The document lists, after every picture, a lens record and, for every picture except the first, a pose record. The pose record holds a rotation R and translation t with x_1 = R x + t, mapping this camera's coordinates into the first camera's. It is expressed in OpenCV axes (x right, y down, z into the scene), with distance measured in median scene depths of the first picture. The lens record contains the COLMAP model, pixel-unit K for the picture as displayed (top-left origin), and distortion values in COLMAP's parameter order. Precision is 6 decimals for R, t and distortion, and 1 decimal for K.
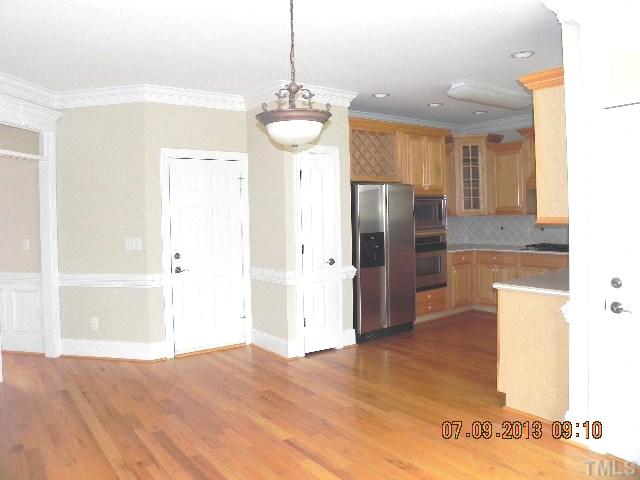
lens RADIAL K [[494.6, 0, 303.2], [0, 494.6, 214.5], [0, 0, 1]] dist [-0.137915, 0.074471]
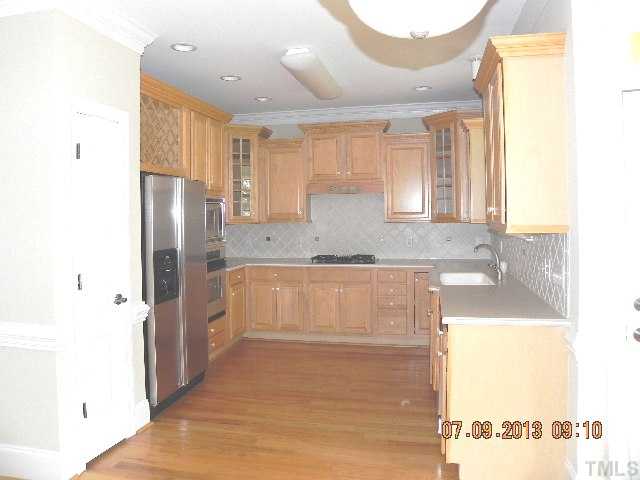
lens RADIAL K [[494.6, 0, 303.2], [0, 494.6, 214.5], [0, 0, 1]] dist [-0.137915, 0.074471]
pose [[0.753192, 0.011791, 0.657695, -0.141134], [-0.000162, 0.999843, -0.017739, 0.001490], [-0.657801, 0.013254, 0.753075, 0.344545]]
